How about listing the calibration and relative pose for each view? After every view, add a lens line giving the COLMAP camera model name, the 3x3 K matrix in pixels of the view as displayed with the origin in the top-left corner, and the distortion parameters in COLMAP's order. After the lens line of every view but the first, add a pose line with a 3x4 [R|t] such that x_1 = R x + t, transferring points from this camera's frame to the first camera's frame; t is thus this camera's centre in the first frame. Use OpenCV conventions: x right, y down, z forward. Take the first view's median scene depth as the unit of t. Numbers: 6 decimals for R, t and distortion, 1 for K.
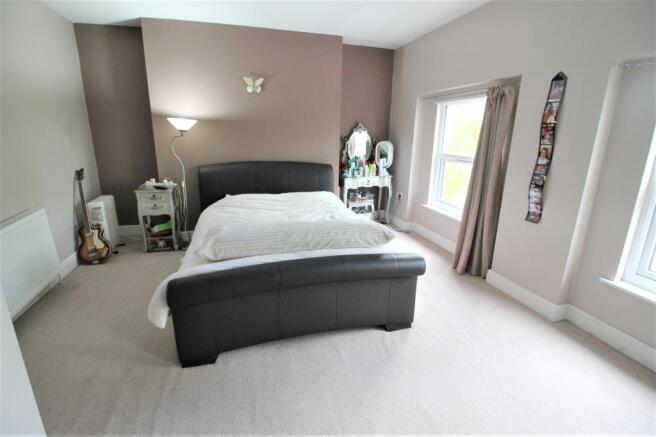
lens RADIAL K [[331.6, 0, 328.0], [0, 331.6, 218.5], [0, 0, 1]] dist [-0.017154, -0.001134]
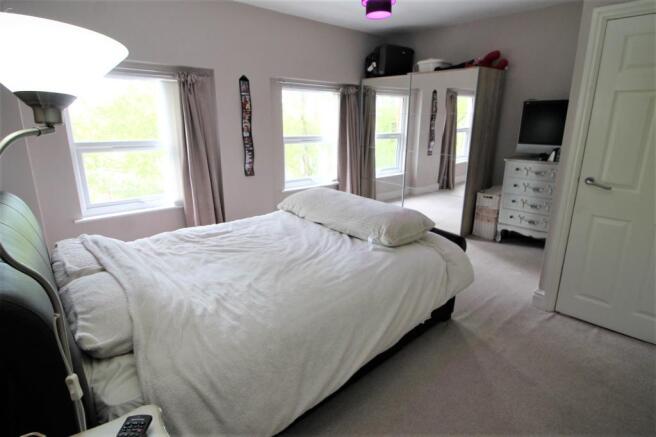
lens RADIAL K [[362.0, 0, 328.0], [0, 362.0, 218.5], [0, 0, 1]] dist [0.001677, 0.000122]
pose [[-0.458951, -0.264793, 0.848085, -1.042130], [0.210684, 0.894892, 0.393422, -0.409294], [-0.863120, 0.359239, -0.354924, 1.429200]]
